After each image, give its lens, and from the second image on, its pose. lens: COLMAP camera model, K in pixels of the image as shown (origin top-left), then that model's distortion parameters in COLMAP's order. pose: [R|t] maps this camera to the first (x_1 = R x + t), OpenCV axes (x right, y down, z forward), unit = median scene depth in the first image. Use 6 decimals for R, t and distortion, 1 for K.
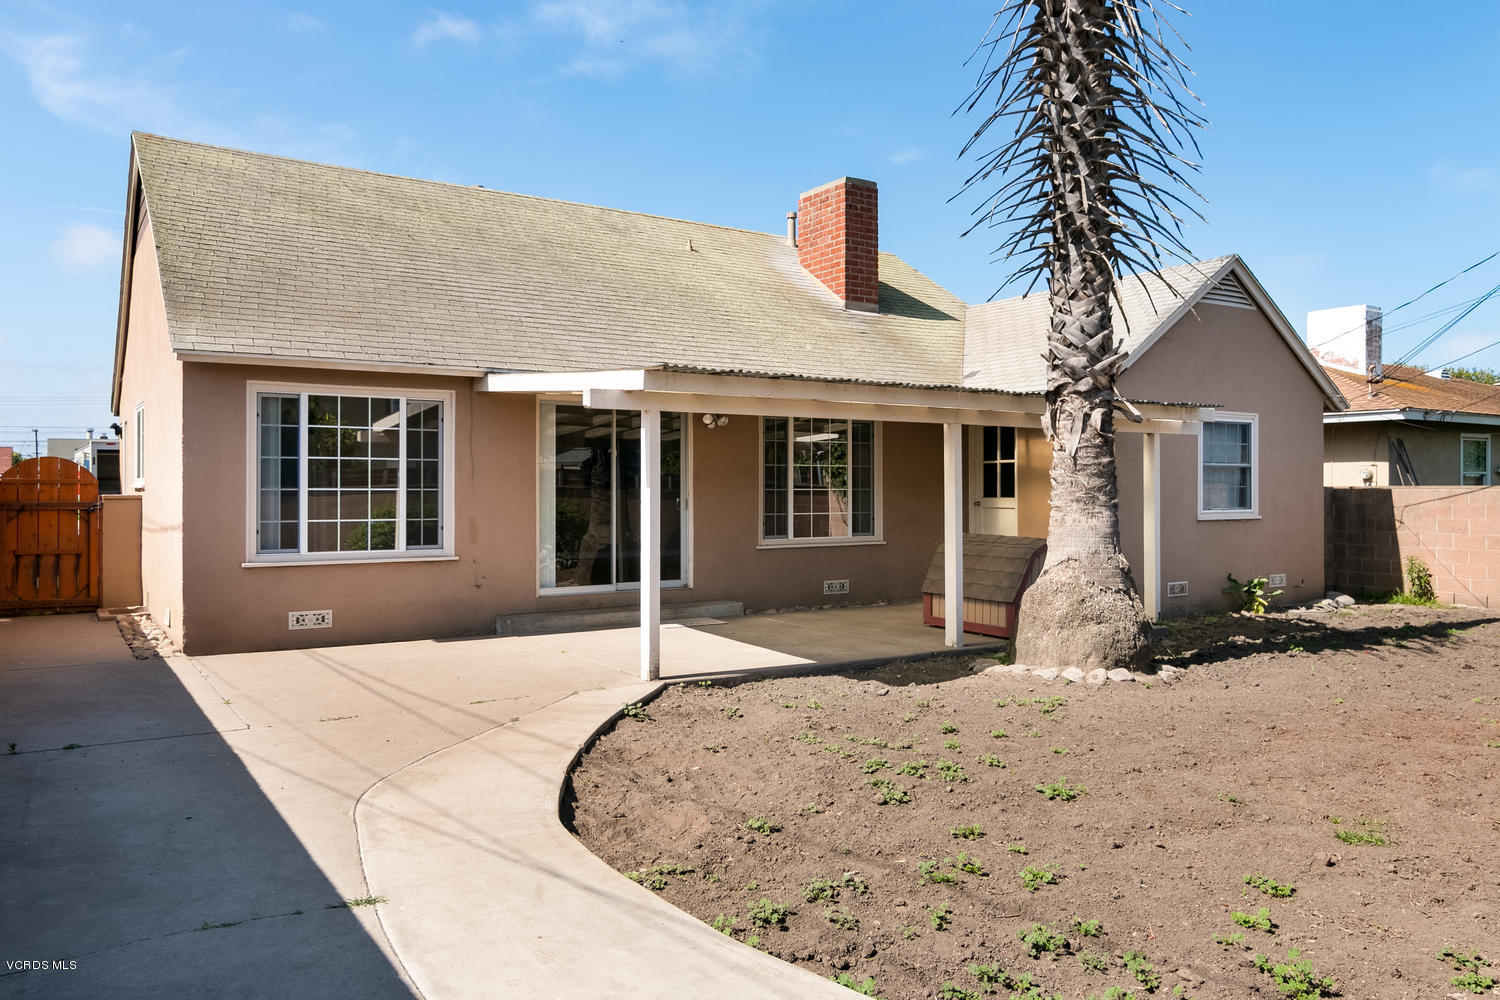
lens RADIAL K [[1202.6, 0, 750.0], [0, 1202.6, 500.0], [0, 0, 1]] dist [0.000090, -0.519910]
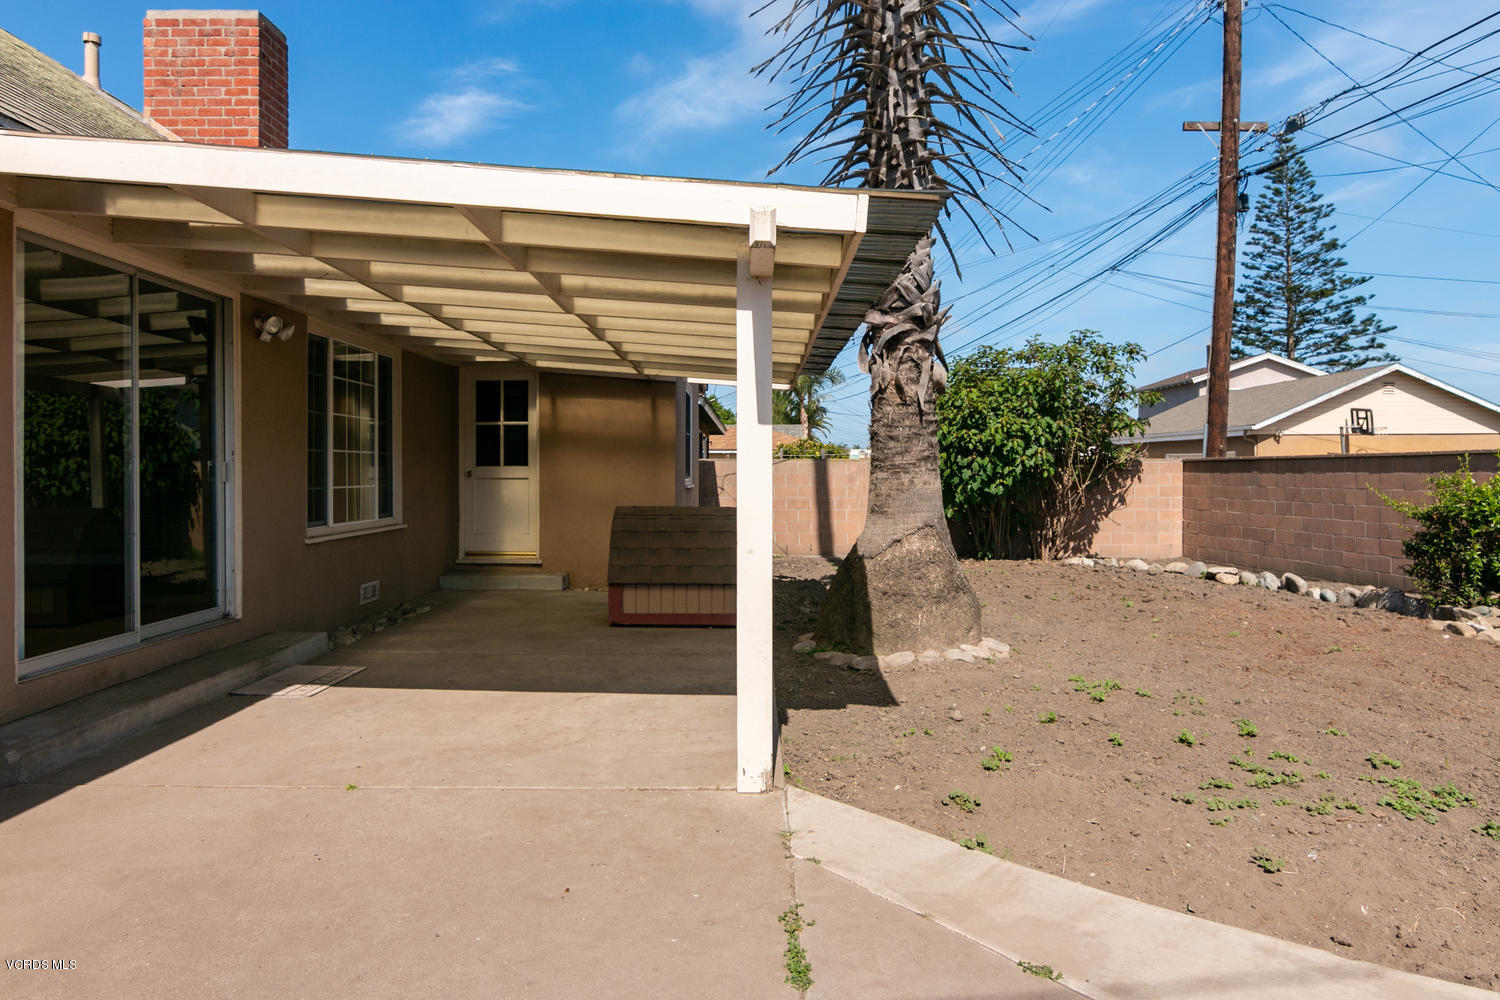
lens RADIAL K [[970.5, 0, 784.1], [0, 970.5, 483.3], [0, 0, 1]] dist [0.000630, 0.001057]
pose [[0.503580, -0.011733, 0.863869, -0.294750], [0.011370, 0.999911, 0.006953, 0.007999], [-0.863874, 0.006321, 0.503668, 0.507501]]
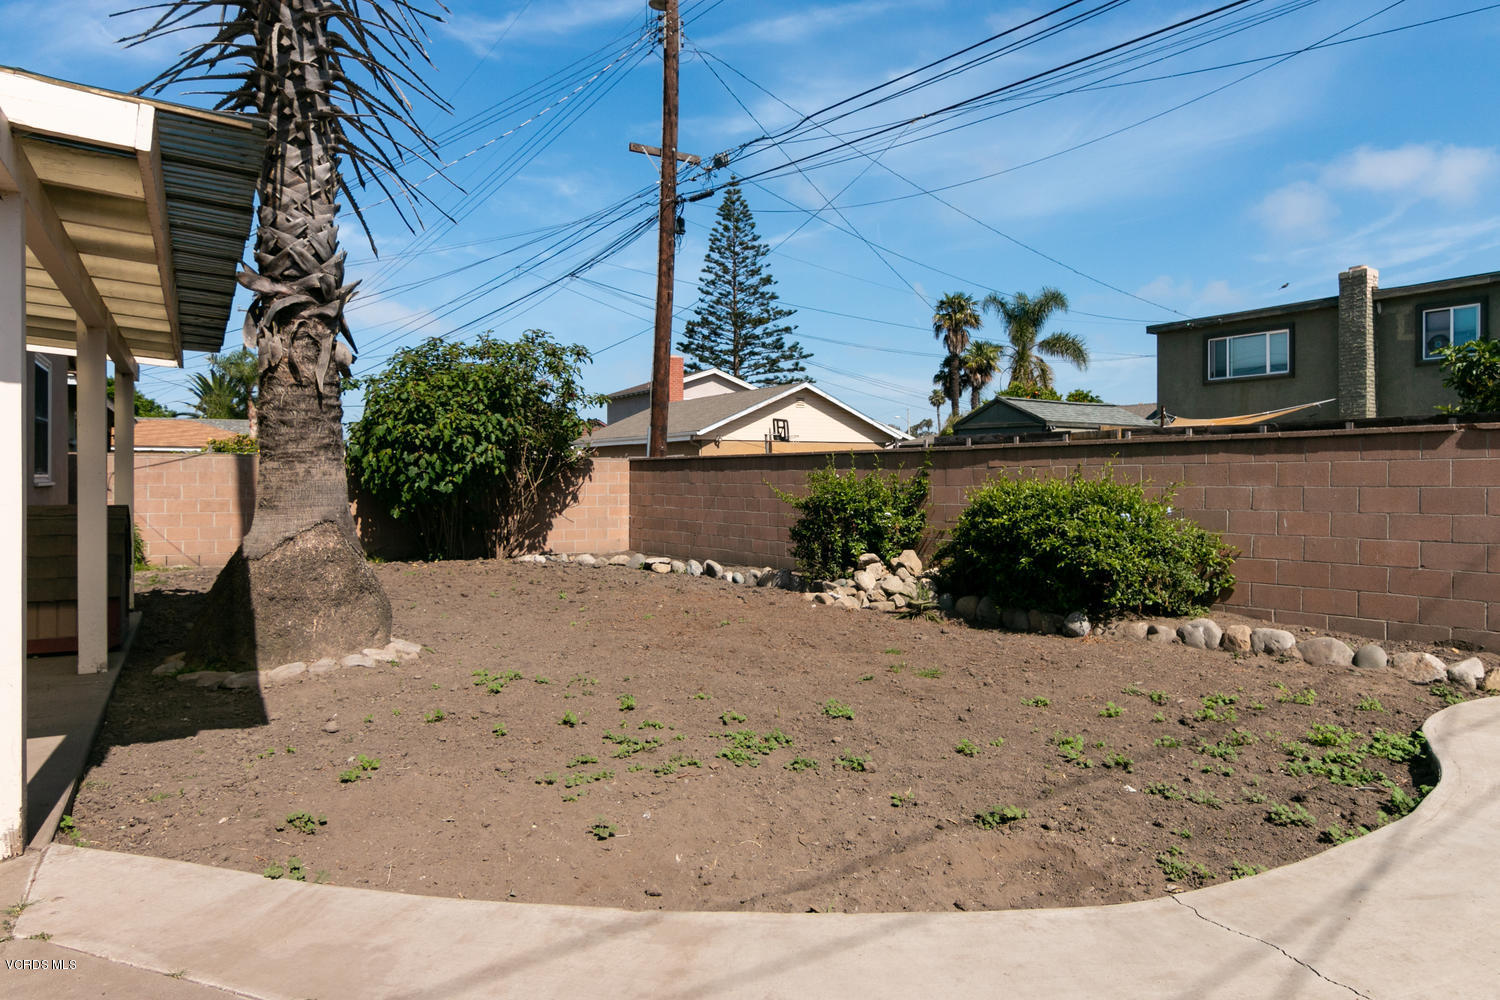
lens RADIAL K [[970.5, 0, 784.1], [0, 970.5, 483.3], [0, 0, 1]] dist [0.000630, 0.001057]
pose [[-0.018391, -0.013388, 0.999741, -0.280615], [0.006558, 0.999887, 0.013511, 0.012012], [-0.999809, 0.006805, -0.018301, 0.491159]]
